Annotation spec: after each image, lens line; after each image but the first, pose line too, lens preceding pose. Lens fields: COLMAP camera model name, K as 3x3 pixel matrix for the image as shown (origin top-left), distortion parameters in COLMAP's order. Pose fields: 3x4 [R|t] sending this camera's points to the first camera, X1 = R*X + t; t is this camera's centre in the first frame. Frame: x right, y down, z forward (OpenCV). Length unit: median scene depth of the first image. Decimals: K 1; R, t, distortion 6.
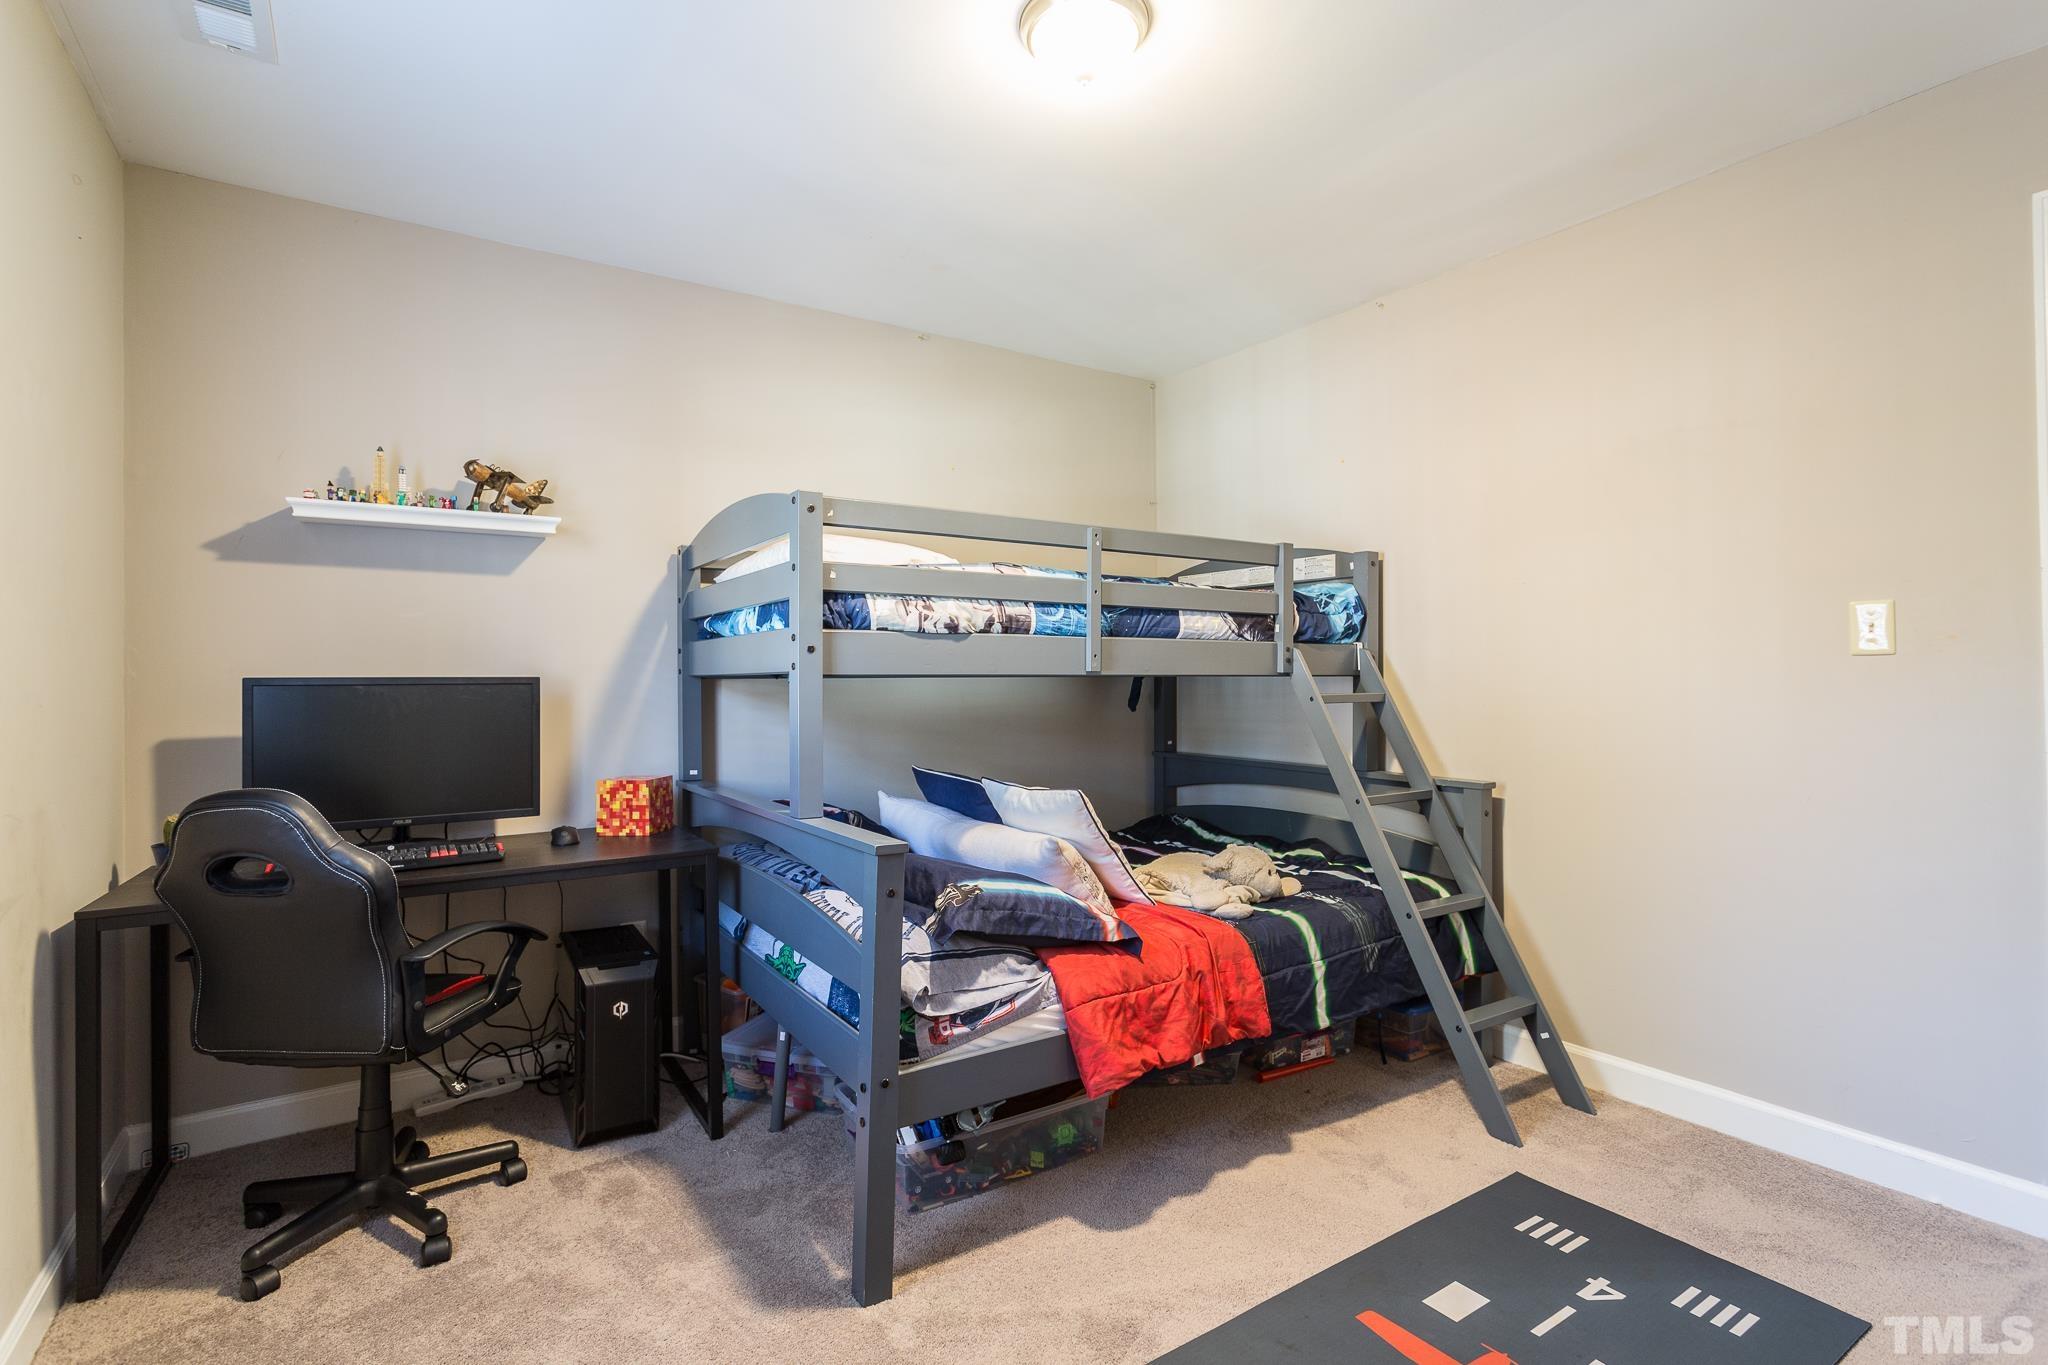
lens RADIAL K [[948.5, 0, 1014.3], [0, 948.5, 687.8], [0, 0, 1]] dist [-0.002277, -0.000033]
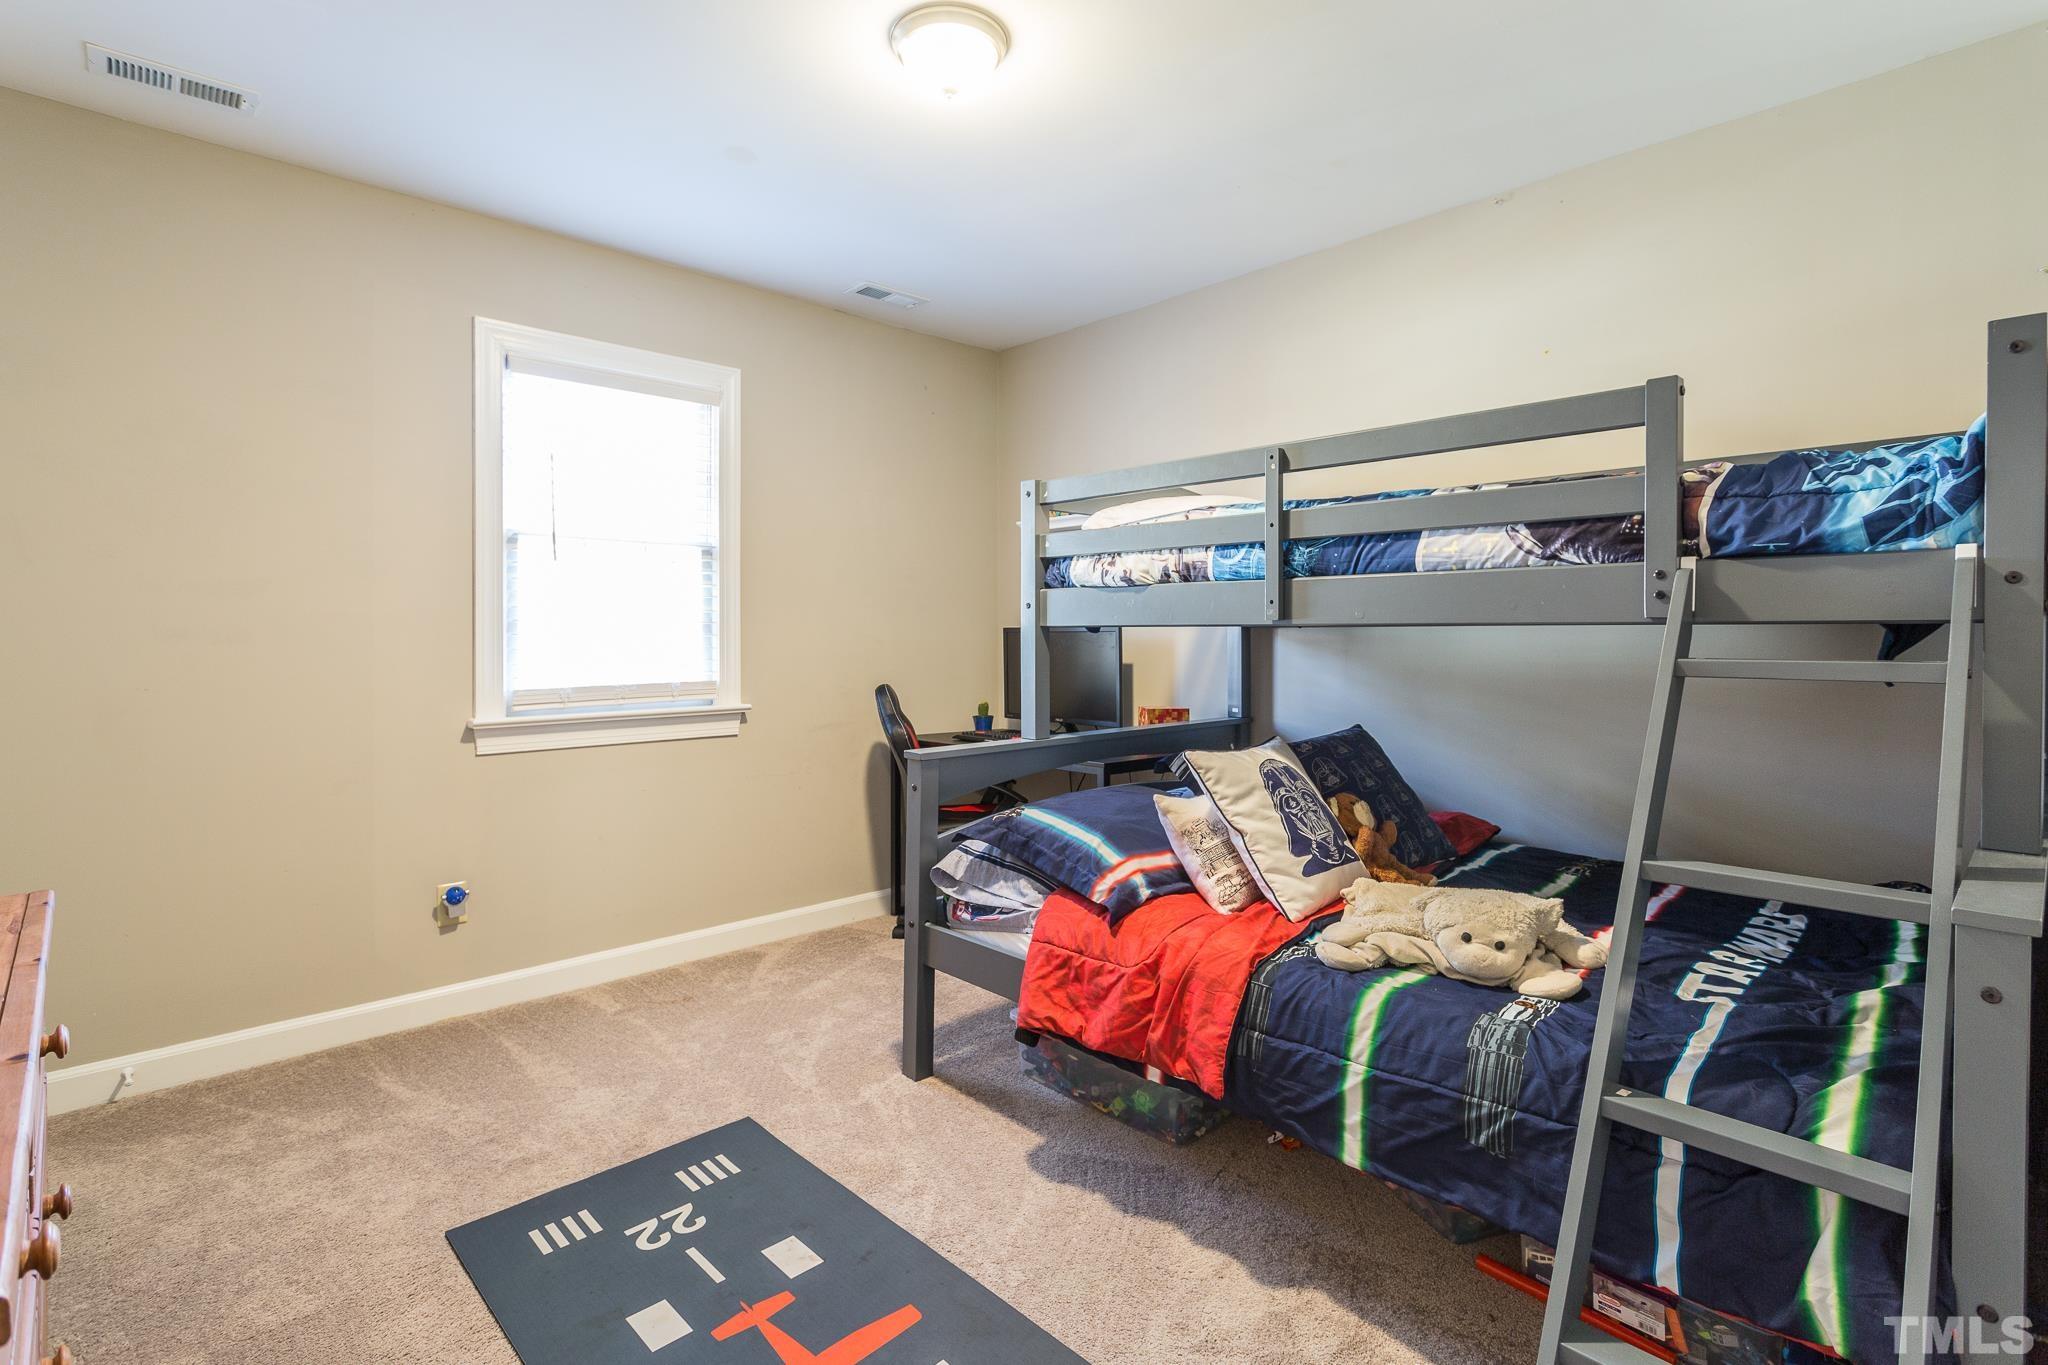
lens RADIAL K [[948.5, 0, 1015.7], [0, 948.5, 660.0], [0, 0, 1]] dist [-0.002277, -0.000033]
pose [[0.199450, 0.033342, -0.979341, 0.929057], [-0.005186, 0.999443, 0.032970, -0.009626], [0.979894, -0.001497, 0.199512, 0.660203]]
